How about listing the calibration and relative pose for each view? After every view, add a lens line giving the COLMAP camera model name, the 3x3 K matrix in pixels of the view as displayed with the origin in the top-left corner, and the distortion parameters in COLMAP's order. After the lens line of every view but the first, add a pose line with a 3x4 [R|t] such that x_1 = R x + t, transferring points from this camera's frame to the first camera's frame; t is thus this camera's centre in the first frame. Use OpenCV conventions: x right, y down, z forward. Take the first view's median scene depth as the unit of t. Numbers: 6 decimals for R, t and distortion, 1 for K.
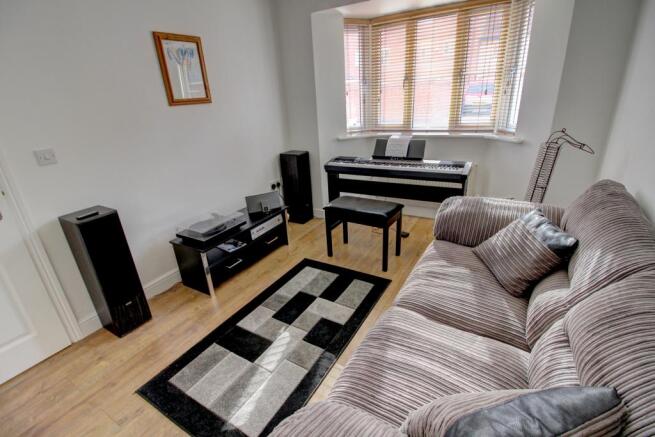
lens RADIAL K [[305.0, 0, 325.6], [0, 305.0, 217.9], [0, 0, 1]] dist [0.000326, -0.000167]
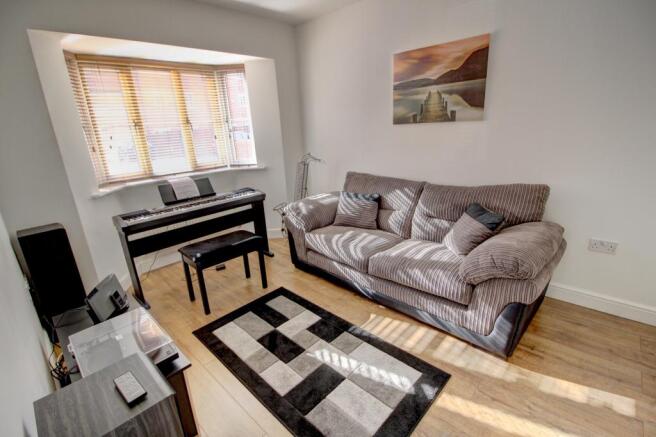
lens RADIAL K [[305.4, 0, 326.2], [0, 305.4, 219.1], [0, 0, 1]] dist [0.000326, -0.000167]
pose [[0.217917, -0.249097, 0.943643, -0.756341], [0.398459, 0.905335, 0.146967, -0.127684], [-0.890922, 0.343976, 0.296543, 0.397776]]
